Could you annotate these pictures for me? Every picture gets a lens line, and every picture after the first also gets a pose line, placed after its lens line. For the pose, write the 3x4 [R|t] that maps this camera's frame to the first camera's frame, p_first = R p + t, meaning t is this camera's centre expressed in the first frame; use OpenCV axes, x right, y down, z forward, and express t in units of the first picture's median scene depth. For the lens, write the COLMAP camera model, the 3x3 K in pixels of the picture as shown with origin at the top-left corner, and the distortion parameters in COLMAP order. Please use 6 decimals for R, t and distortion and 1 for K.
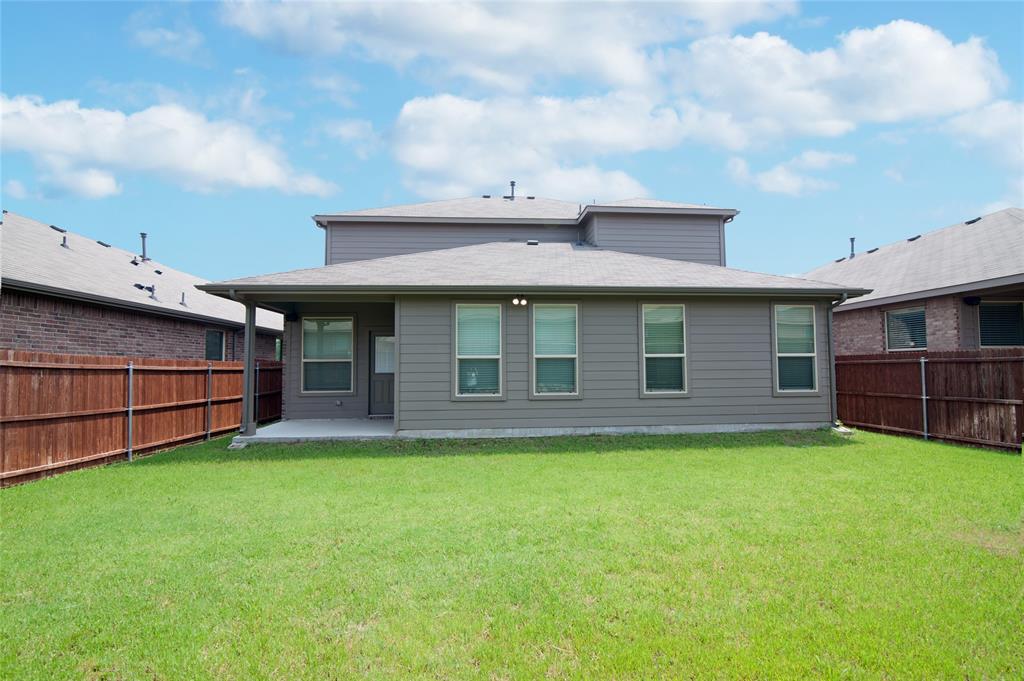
lens RADIAL K [[480.2, 0, 514.1], [0, 480.2, 342.7], [0, 0, 1]] dist [-0.013460, -0.000067]
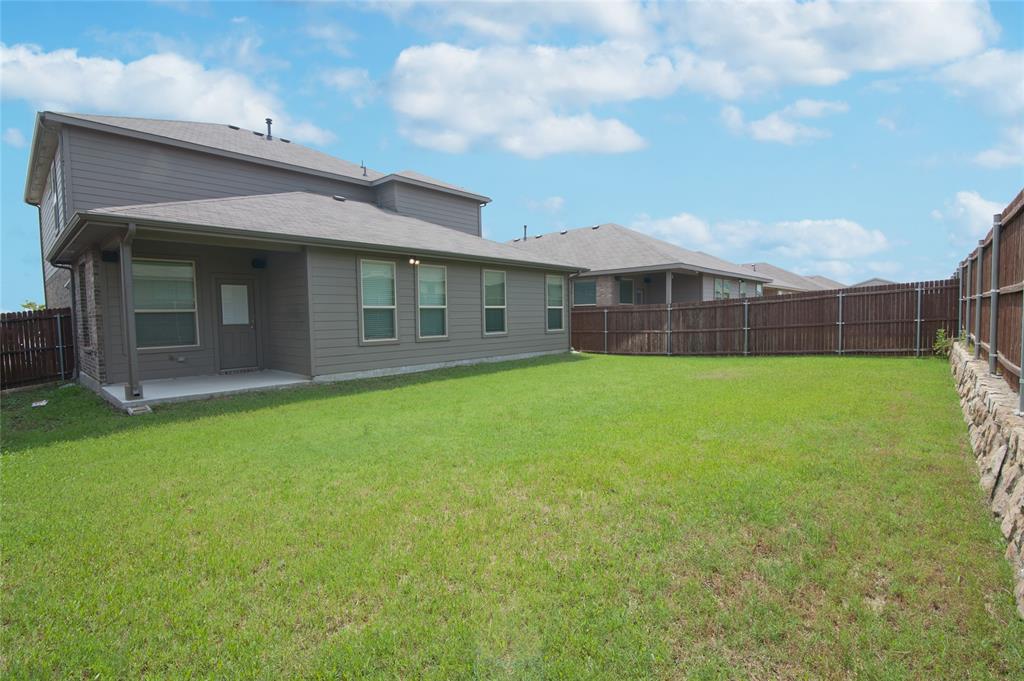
lens RADIAL K [[480.2, 0, 514.1], [0, 480.2, 342.7], [0, 0, 1]] dist [-0.013460, -0.000067]
pose [[0.718316, -0.044287, 0.694306, -0.641309], [-0.024964, 0.995688, 0.089338, 0.003411], [-0.695269, -0.081506, 0.714113, -0.056110]]
